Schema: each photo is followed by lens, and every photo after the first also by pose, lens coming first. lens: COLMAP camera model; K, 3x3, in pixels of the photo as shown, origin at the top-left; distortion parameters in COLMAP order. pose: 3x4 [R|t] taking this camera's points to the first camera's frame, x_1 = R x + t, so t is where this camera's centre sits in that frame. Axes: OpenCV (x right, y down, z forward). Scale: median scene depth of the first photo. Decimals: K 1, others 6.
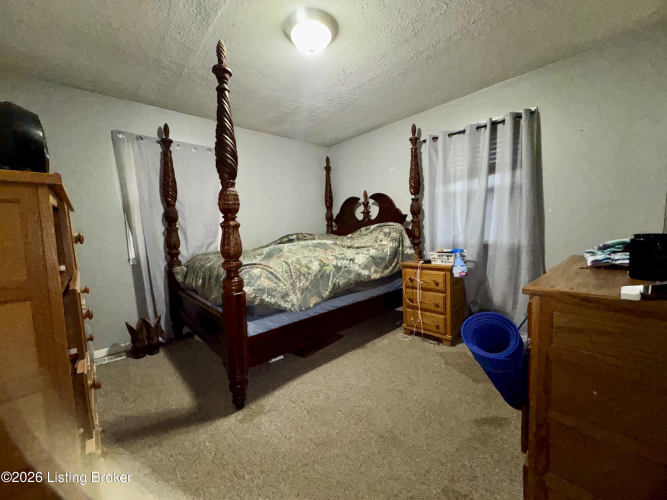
lens RADIAL K [[264.3, 0, 332.1], [0, 264.3, 251.3], [0, 0, 1]] dist [-0.000157, -0.000015]
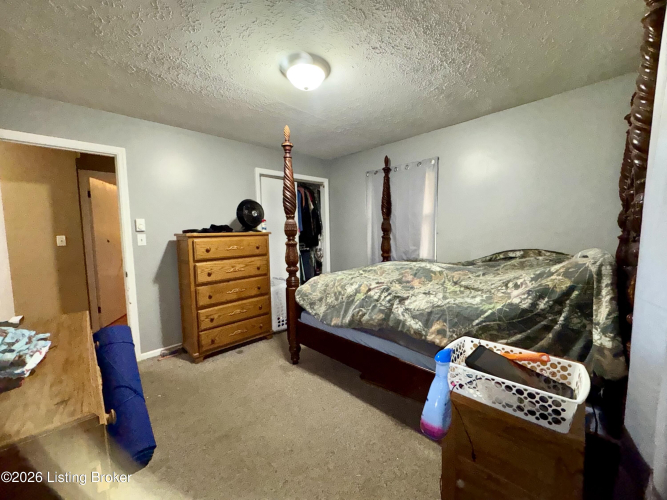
lens RADIAL K [[264.3, 0, 331.9], [0, 264.3, 252.2], [0, 0, 1]] dist [-0.000157, -0.000015]
pose [[0.038906, 0.119585, -0.992061, 0.844603], [-0.067569, 0.990855, 0.116790, -0.179990], [0.996956, 0.062489, 0.046630, 0.855758]]
